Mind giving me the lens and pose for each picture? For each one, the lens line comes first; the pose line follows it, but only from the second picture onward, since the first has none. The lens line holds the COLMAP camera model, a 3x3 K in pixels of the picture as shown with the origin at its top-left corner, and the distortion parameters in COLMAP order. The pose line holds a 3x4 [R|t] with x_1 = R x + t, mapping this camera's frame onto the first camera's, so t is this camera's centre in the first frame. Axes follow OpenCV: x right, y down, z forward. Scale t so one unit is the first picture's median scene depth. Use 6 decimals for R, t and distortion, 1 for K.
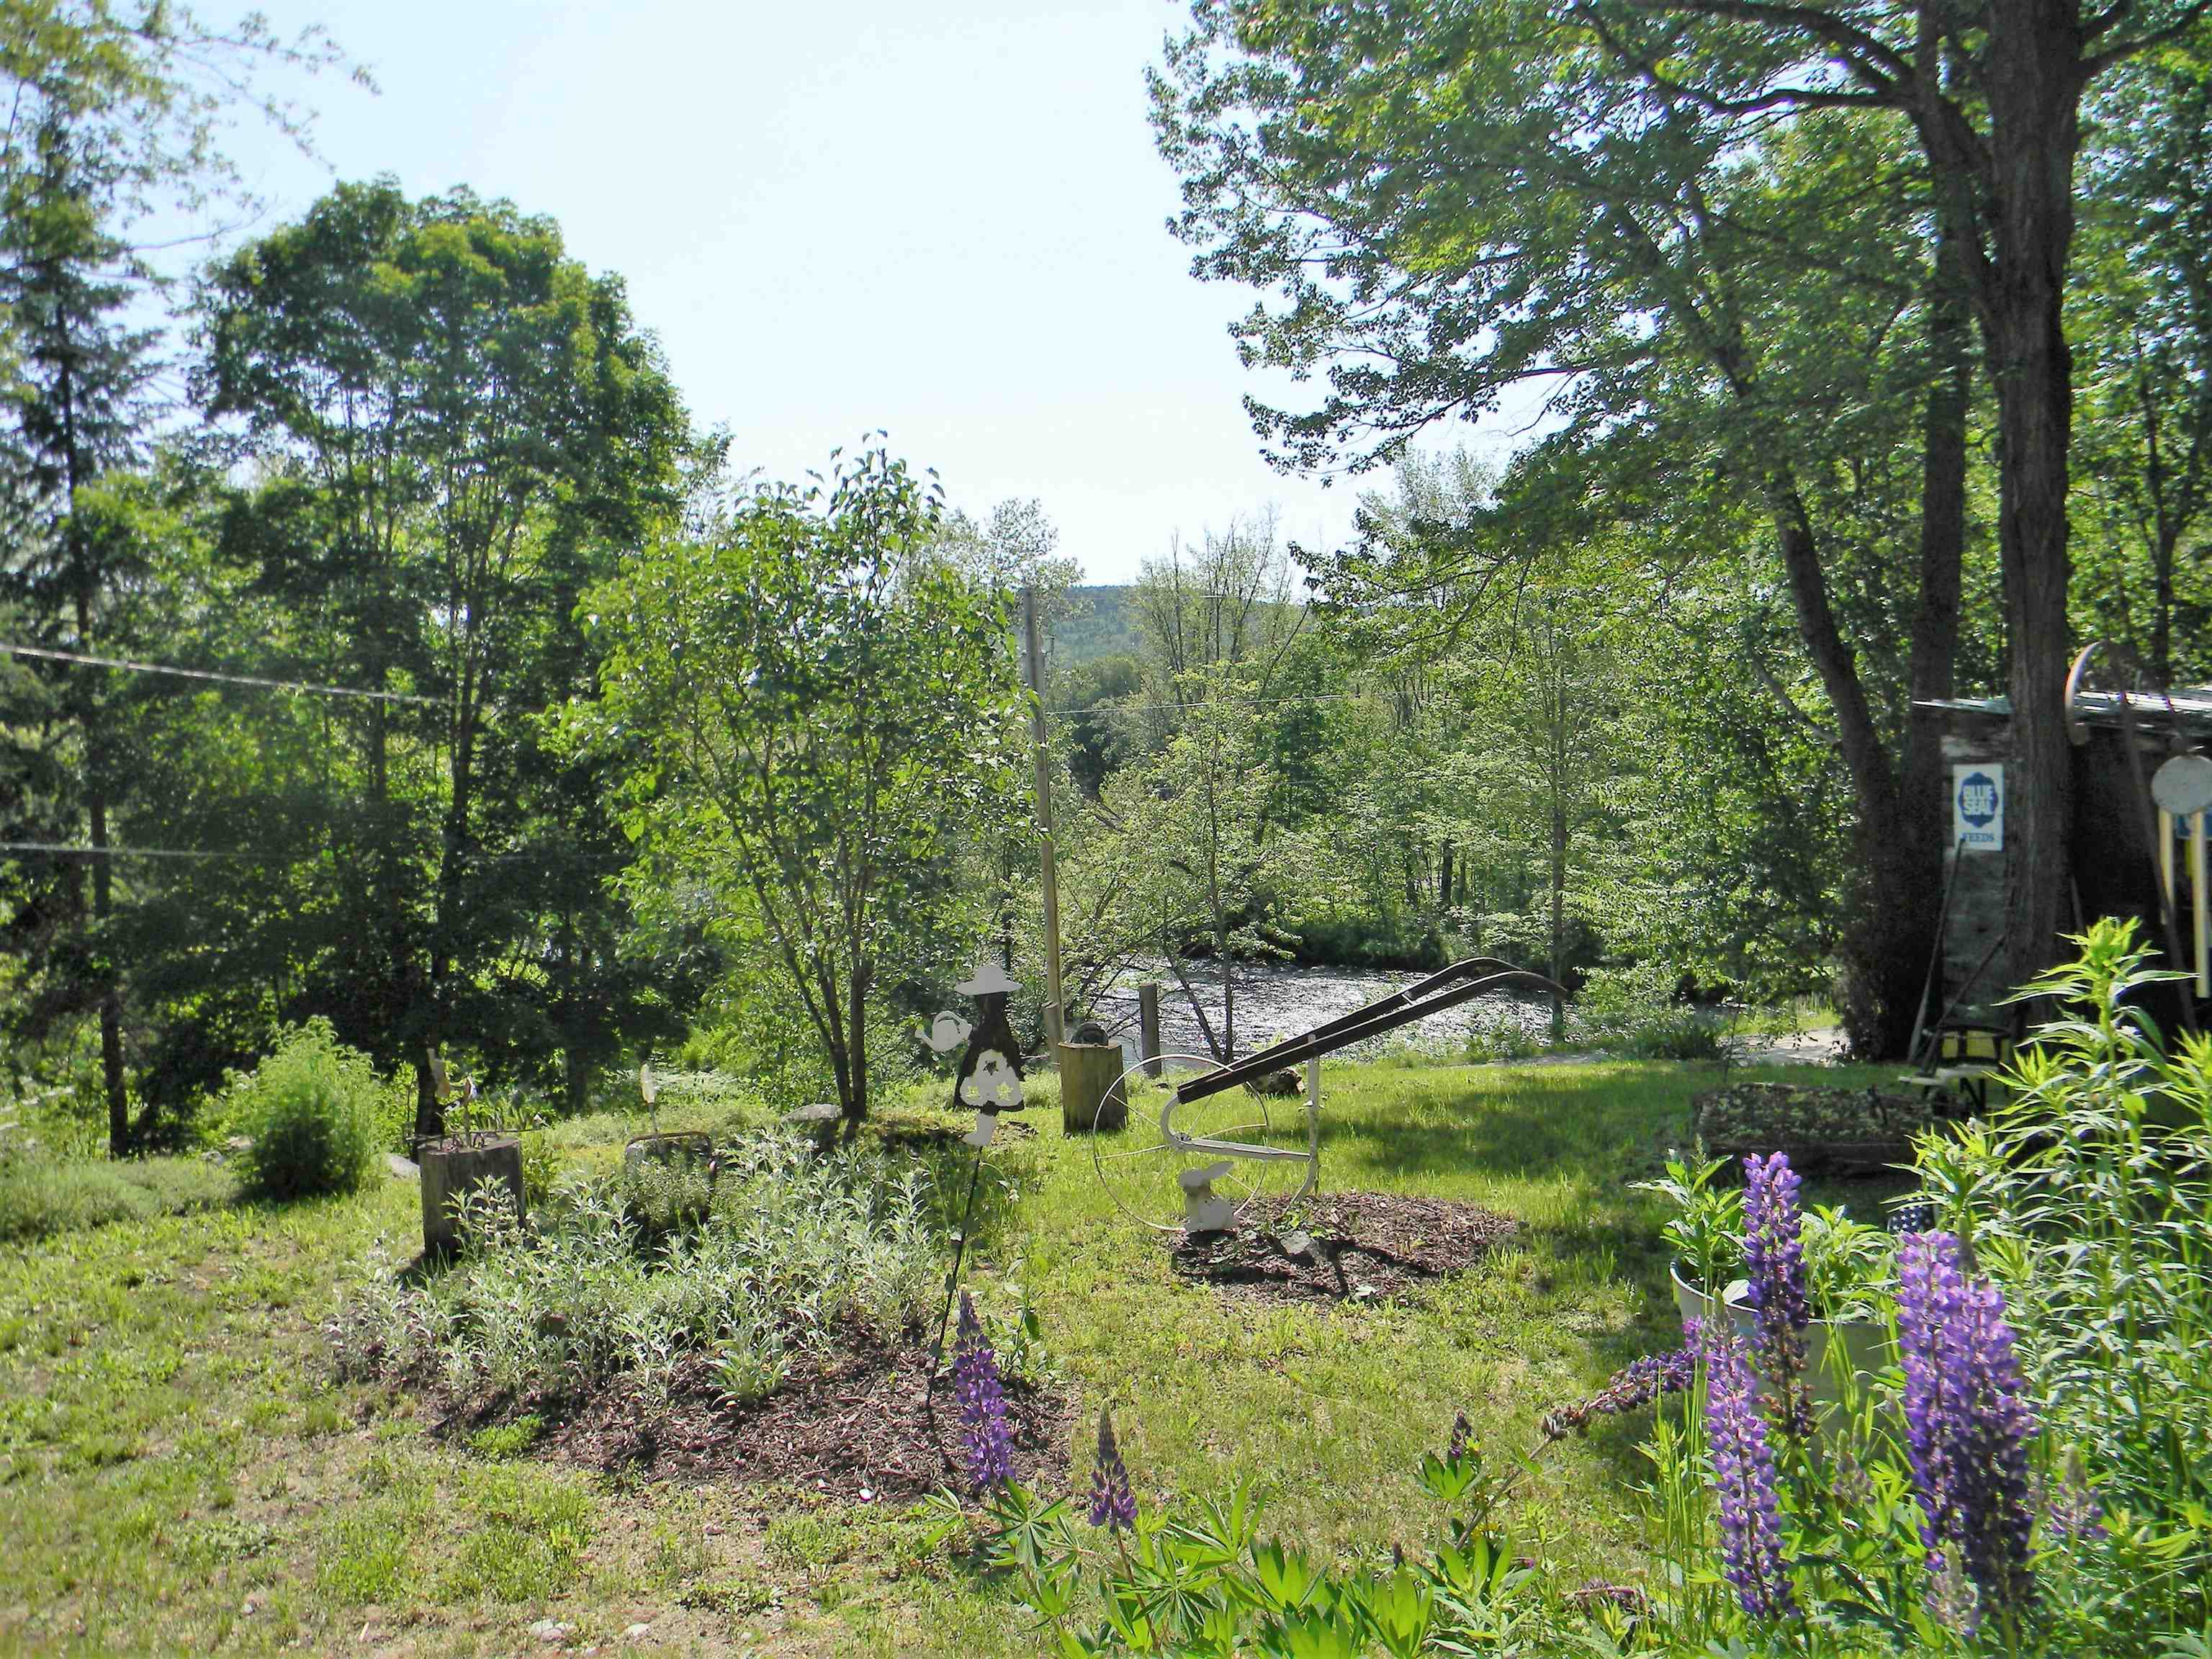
lens RADIAL K [[1741.2, 0, 1081.5], [0, 1741.2, 827.8], [0, 0, 1]] dist [0.004515, -0.013291]
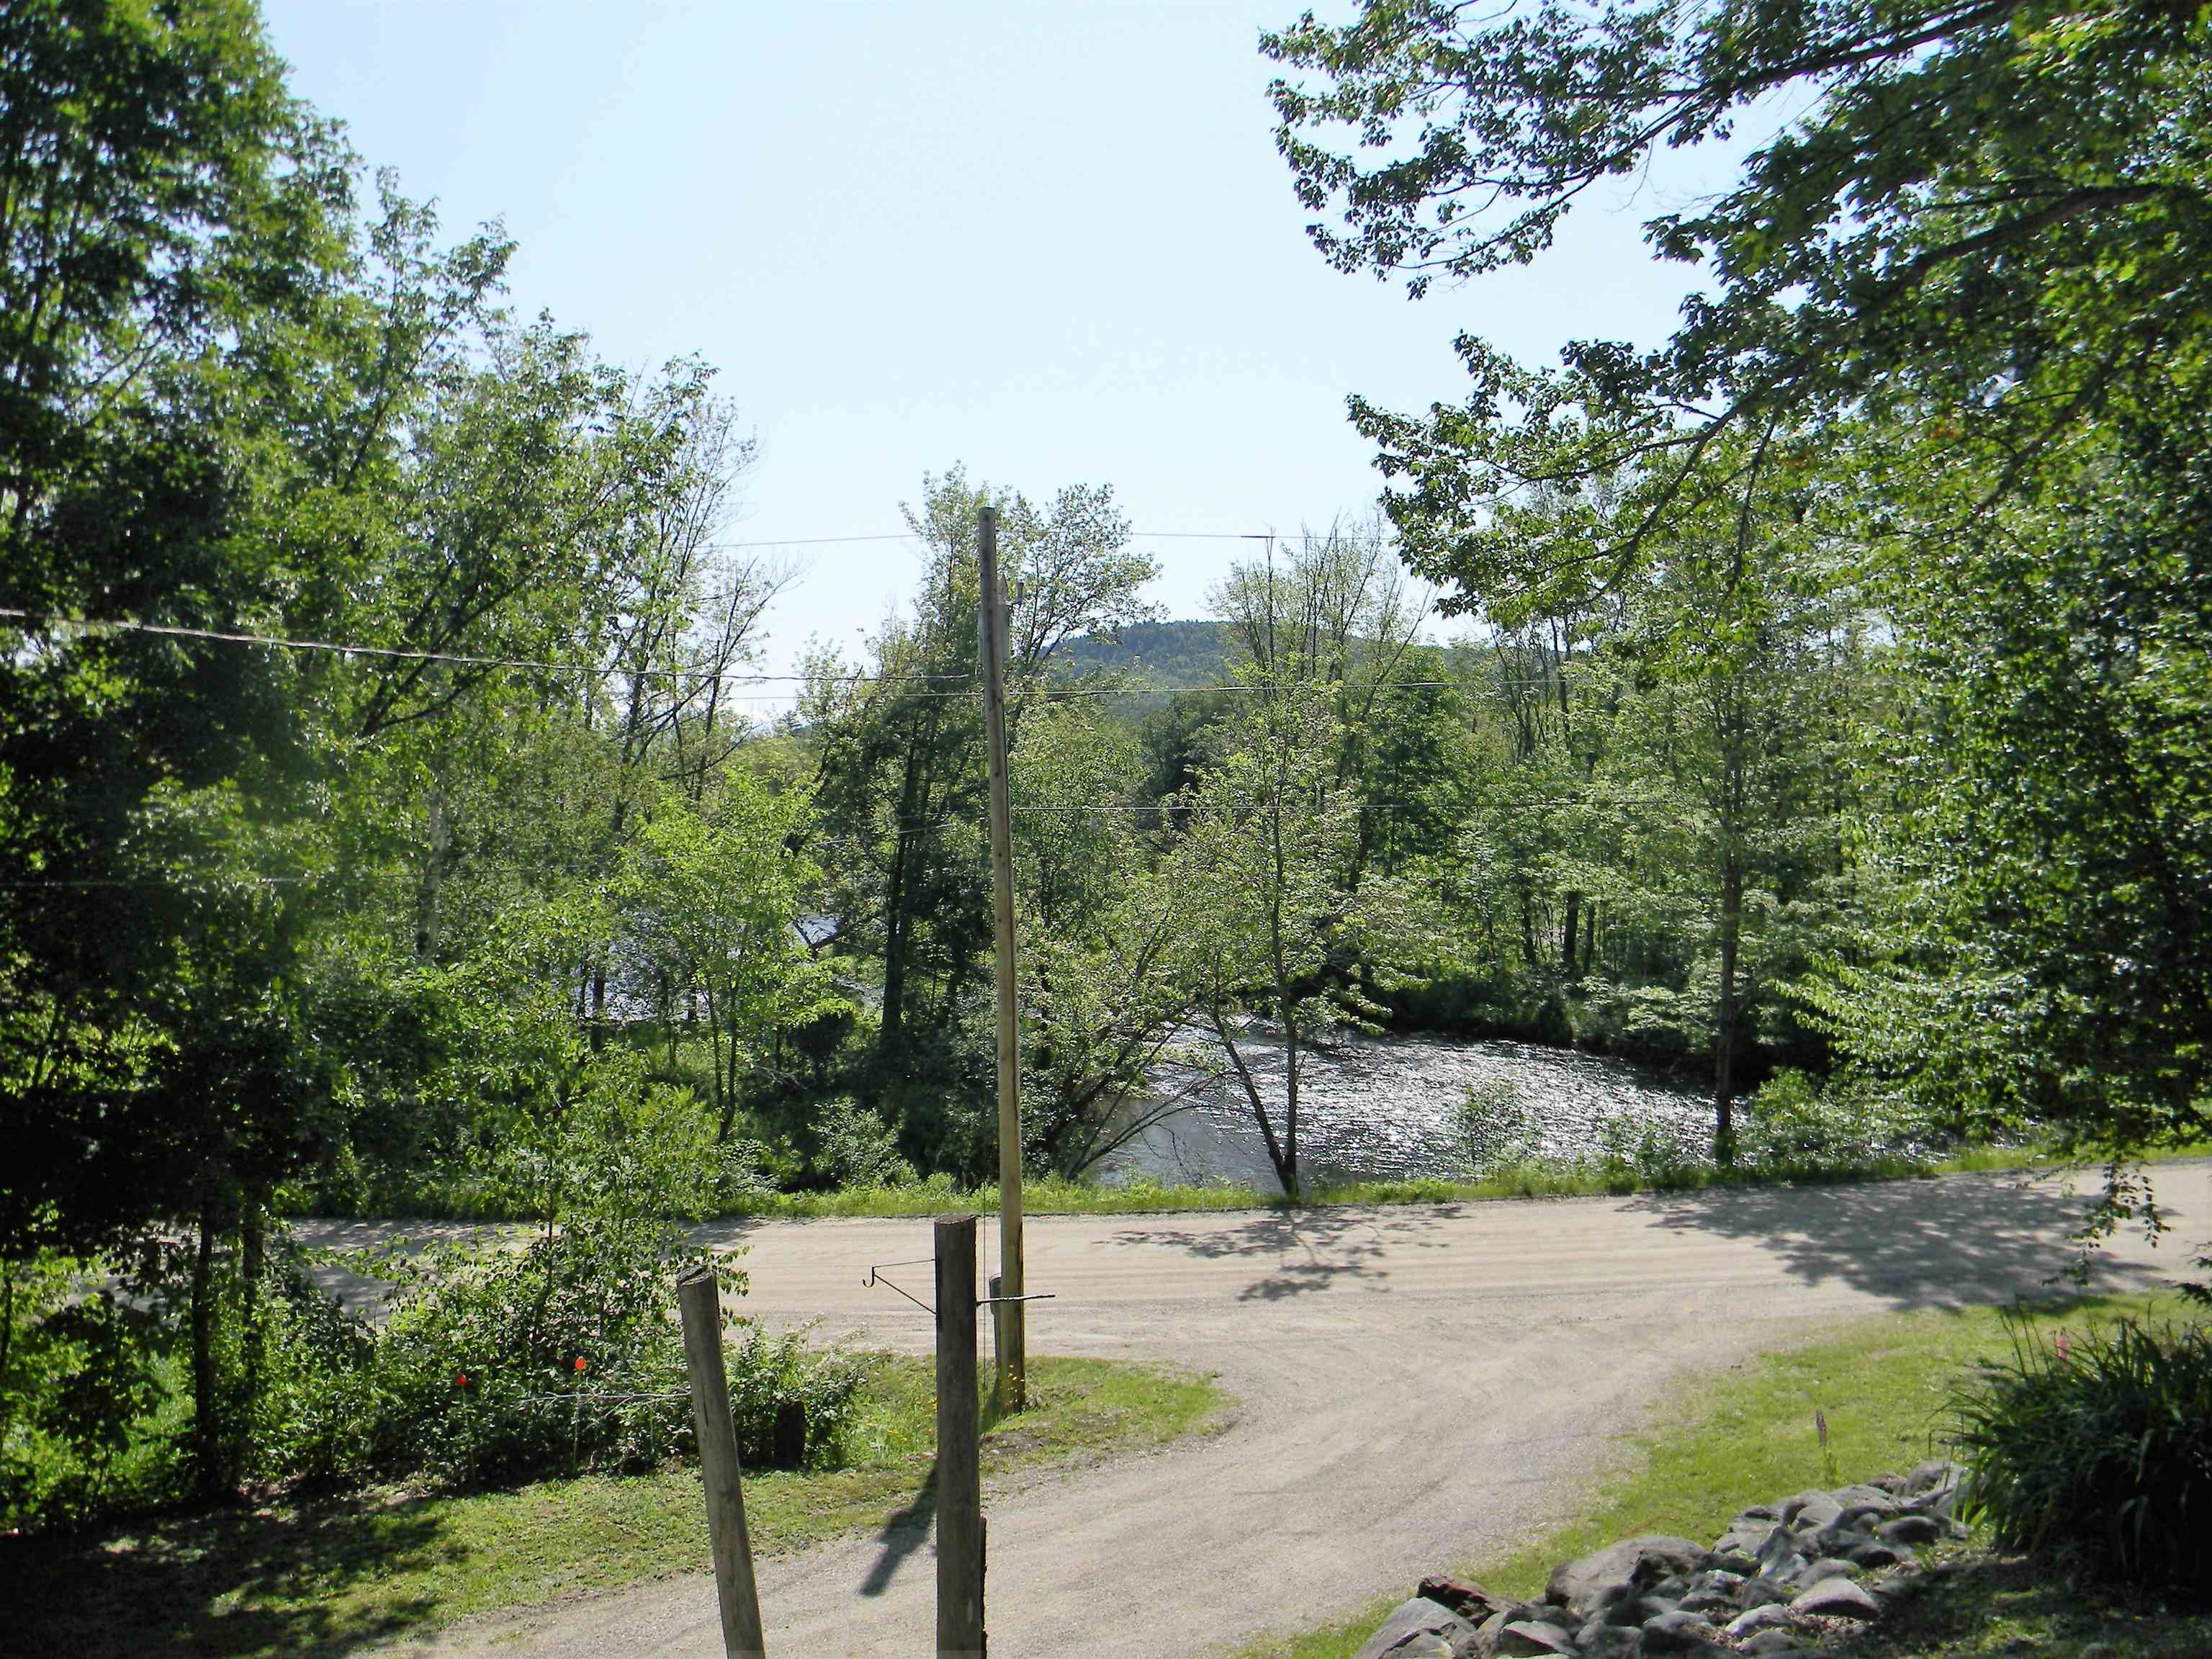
lens RADIAL K [[1741.2, 0, 1126.4], [0, 1741.2, 815.0], [0, 0, 1]] dist [0.004515, -0.013291]
pose [[0.998785, 0.029289, -0.039630, 0.037664], [-0.030377, 0.999170, -0.027133, 0.000044], [0.038802, 0.028304, 0.998846, 0.218692]]
